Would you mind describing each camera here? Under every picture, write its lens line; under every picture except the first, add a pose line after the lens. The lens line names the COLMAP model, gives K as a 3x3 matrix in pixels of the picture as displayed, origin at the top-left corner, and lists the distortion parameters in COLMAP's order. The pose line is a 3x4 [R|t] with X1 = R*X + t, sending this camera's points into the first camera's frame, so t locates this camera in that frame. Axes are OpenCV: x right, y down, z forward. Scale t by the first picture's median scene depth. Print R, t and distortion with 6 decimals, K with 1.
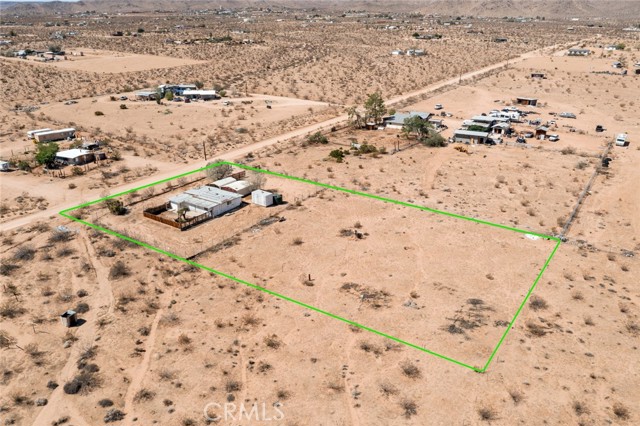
lens RADIAL K [[502.2, 0, 320.0], [0, 502.2, 213.0], [0, 0, 1]] dist [-0.006263, 0.004014]
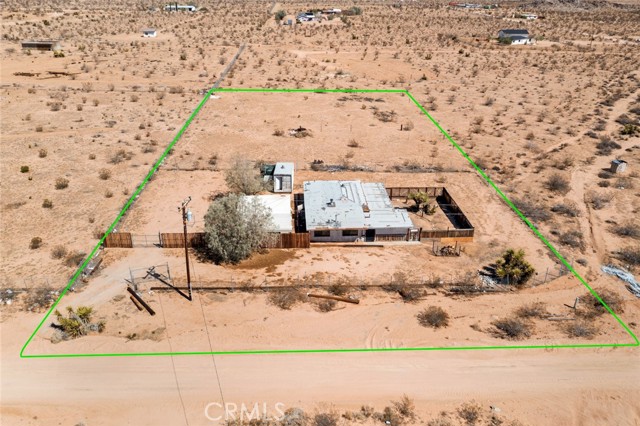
lens RADIAL K [[502.2, 0, 320.0], [0, 502.2, 213.0], [0, 0, 1]] dist [-0.006263, 0.004014]
pose [[-0.606463, -0.355962, 0.710981, -0.677896], [0.279706, 0.741524, 0.609842, -0.408349], [-0.744290, 0.568712, -0.350143, 1.418804]]
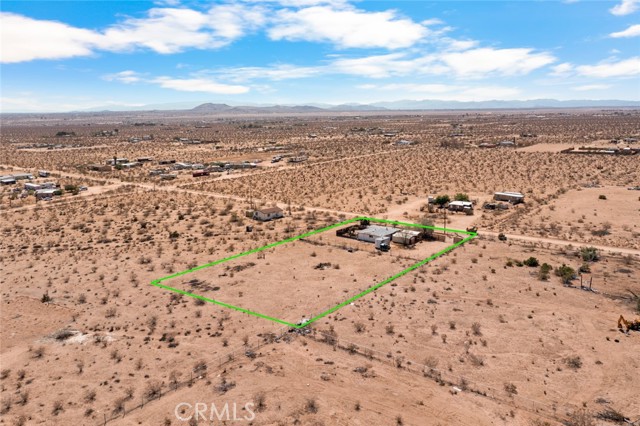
lens RADIAL K [[502.2, 0, 320.0], [0, 502.2, 213.0], [0, 0, 1]] dist [-0.006263, 0.004014]
pose [[-0.089889, 0.195177, -0.976640, 1.404994], [-0.362392, 0.906981, 0.214610, -0.388493], [0.927681, 0.373217, -0.010797, 0.985300]]
